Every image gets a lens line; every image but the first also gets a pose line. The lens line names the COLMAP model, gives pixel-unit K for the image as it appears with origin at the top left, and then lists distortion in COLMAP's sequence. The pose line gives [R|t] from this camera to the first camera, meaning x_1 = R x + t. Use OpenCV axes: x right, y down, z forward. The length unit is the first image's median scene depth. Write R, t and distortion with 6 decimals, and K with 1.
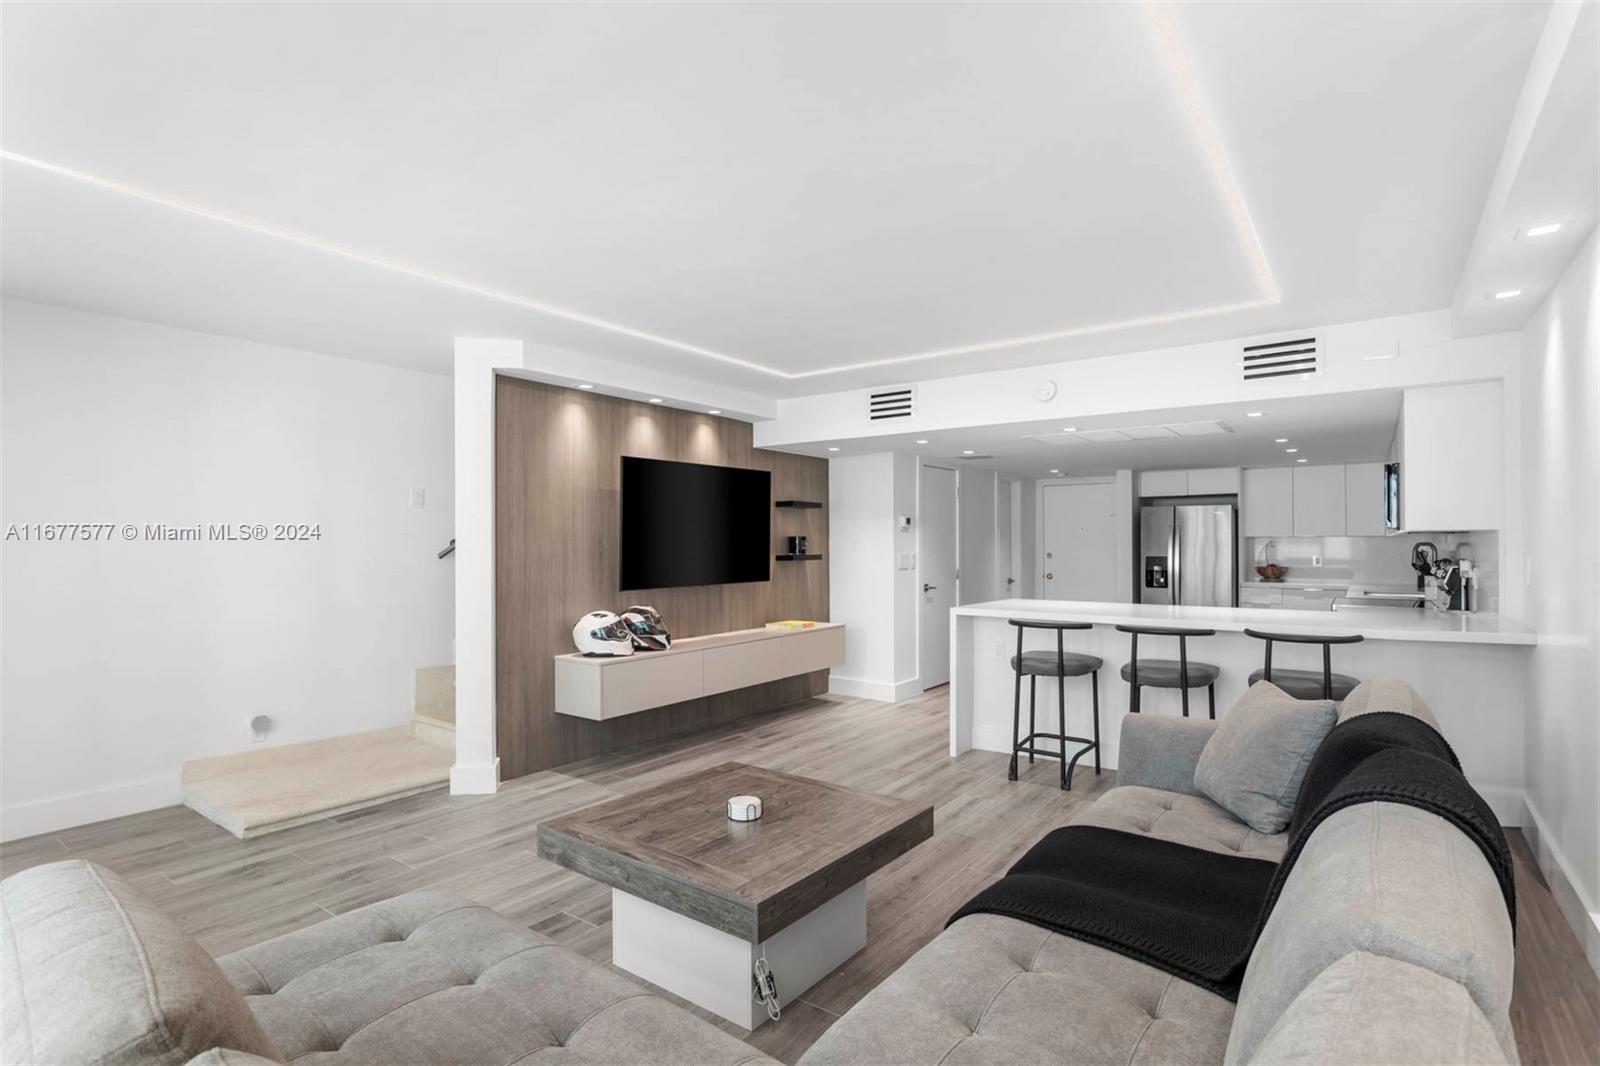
lens RADIAL K [[788.2, 0, 799.6], [0, 788.2, 544.2], [0, 0, 1]] dist [-0.013343, 0.000794]
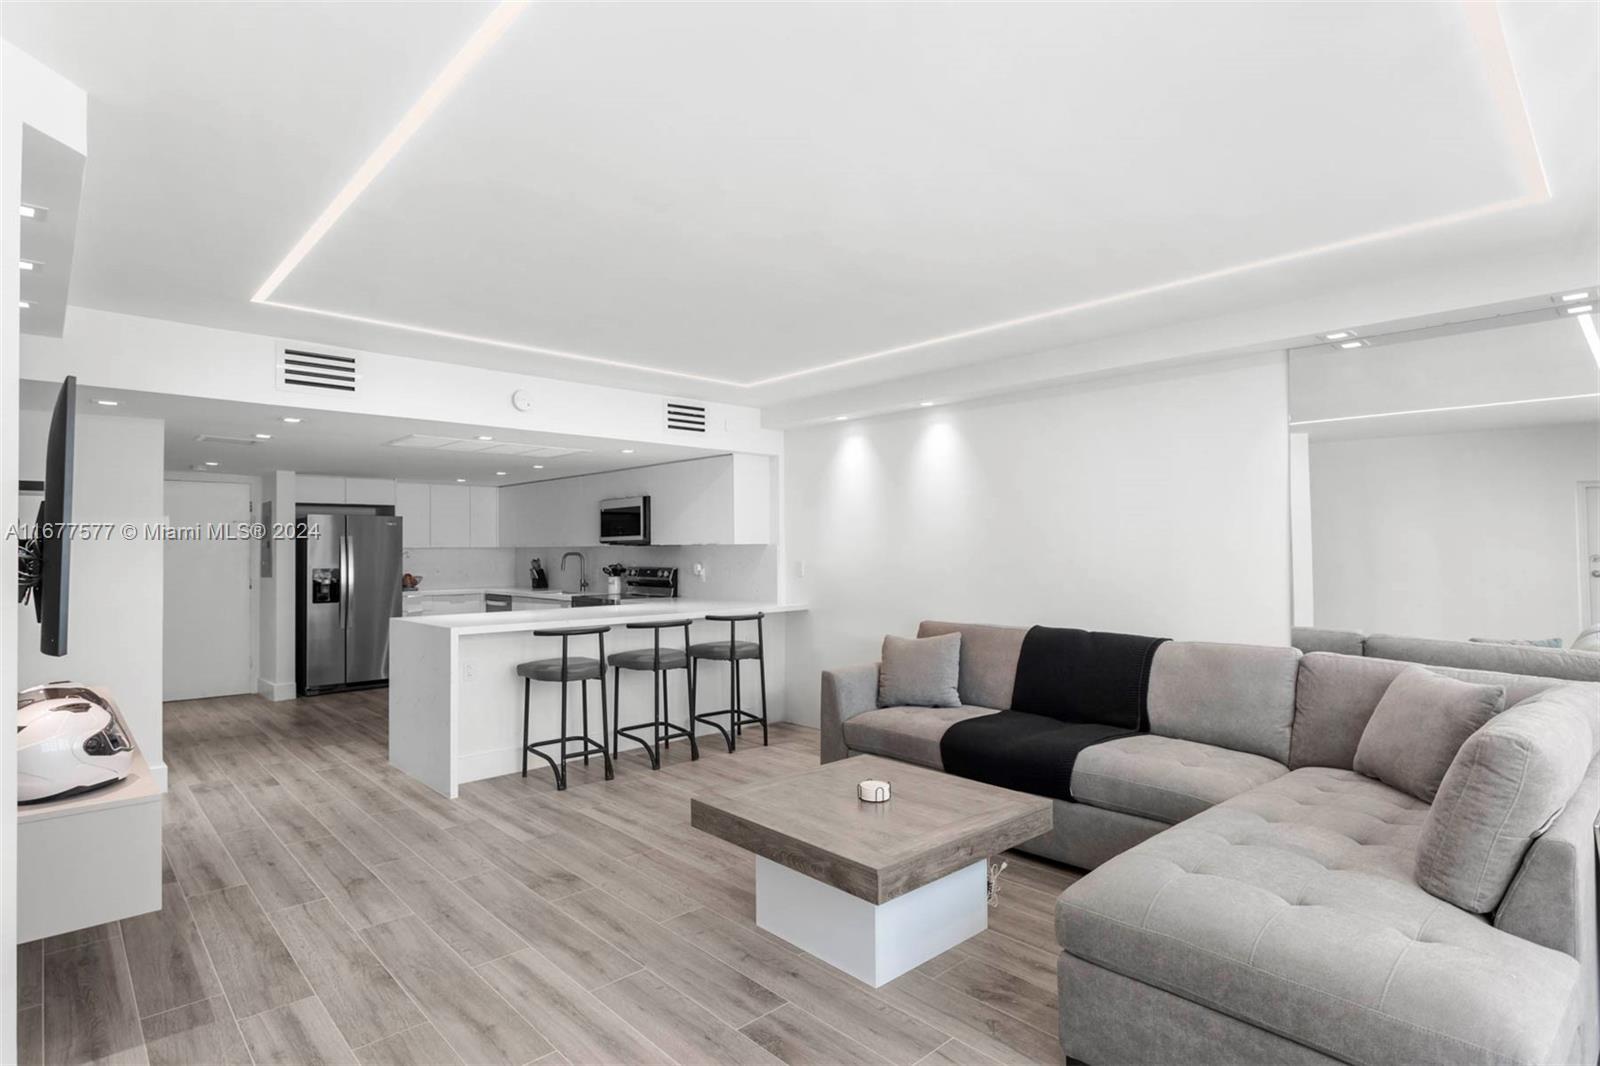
lens RADIAL K [[820.5, 0, 796.1], [0, 820.5, 542.0], [0, 0, 1]] dist [0.000849, 0.001079]
pose [[0.186215, 0.011196, 0.982445, -0.643359], [0.005969, 0.999904, -0.012527, -0.000705], [-0.982491, 0.008197, 0.186130, 0.465739]]
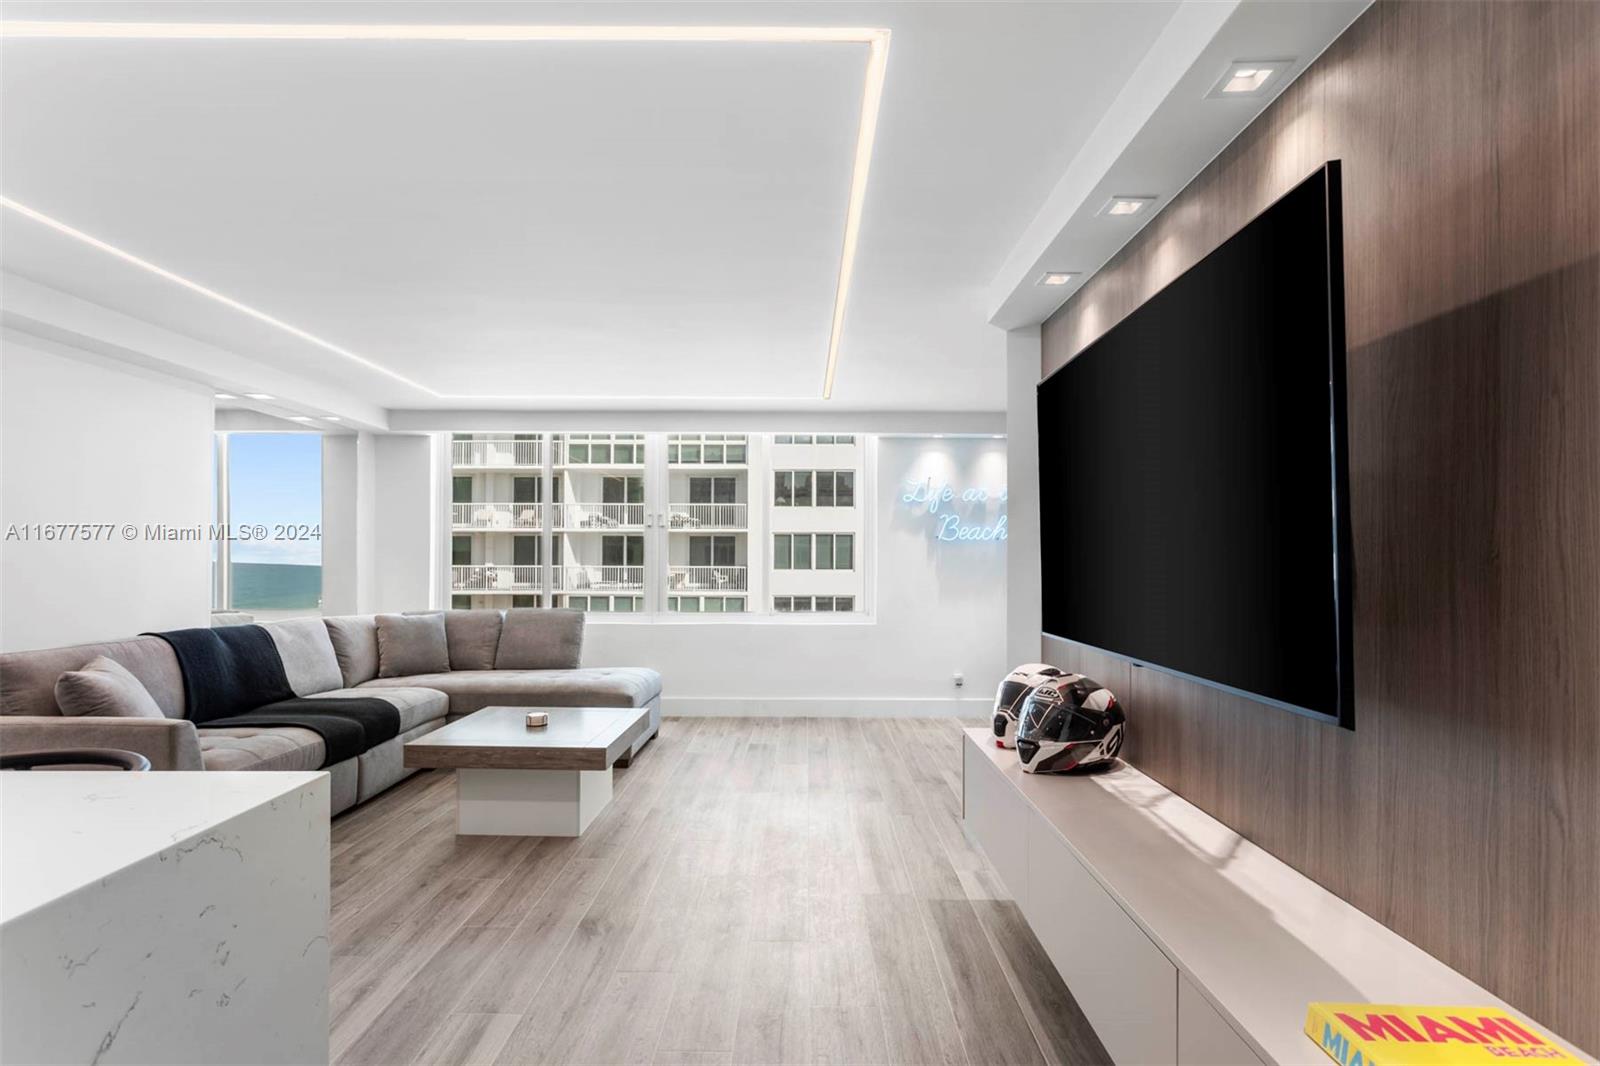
lens RADIAL K [[785.6, 0, 798.3], [0, 785.6, 548.0], [0, 0, 1]] dist [-0.002161, 0.000205]
pose [[-0.807972, -0.007935, -0.589167, 0.225717], [-0.001882, 0.999939, -0.010887, 0.006537], [0.589218, -0.007688, -0.807938, 1.341659]]
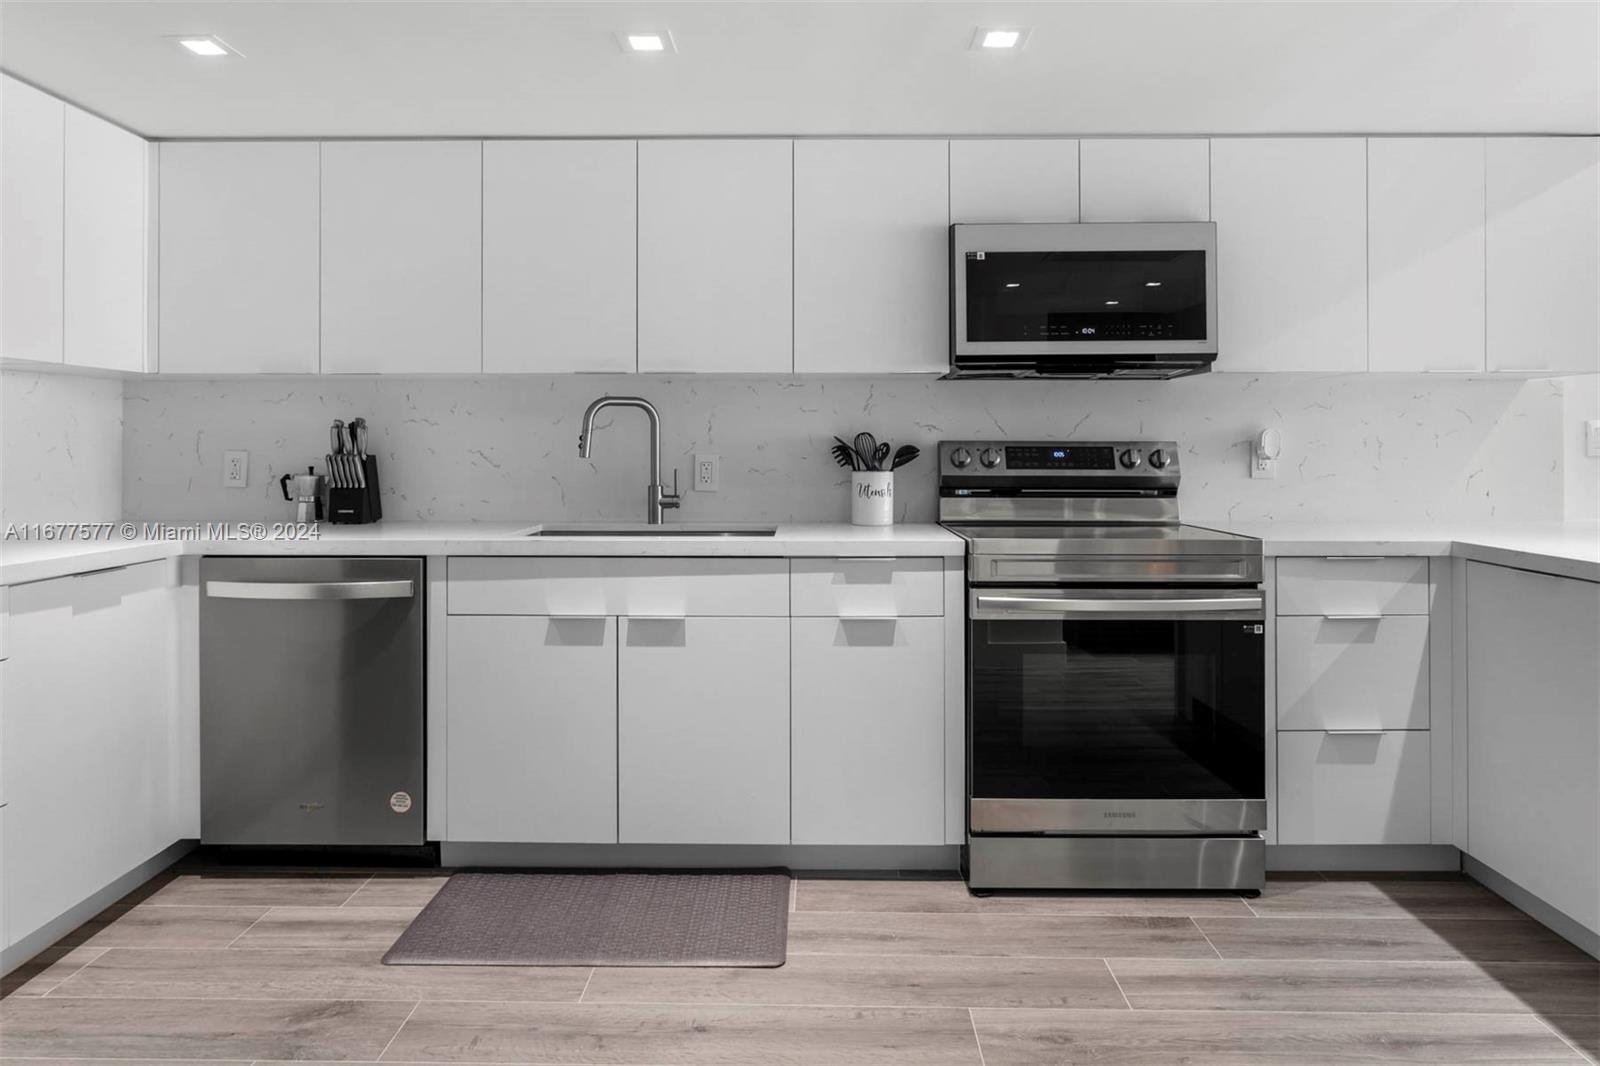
lens RADIAL K [[973.4, 0, 797.8], [0, 973.4, 449.3], [0, 0, 1]] dist [-0.014954, 0.001233]
pose [[-0.581884, 0.001140, 0.813271, 0.430911], [0.002998, 0.999995, 0.000743, 0.030930], [-0.813266, 0.002871, -0.581885, 1.544443]]
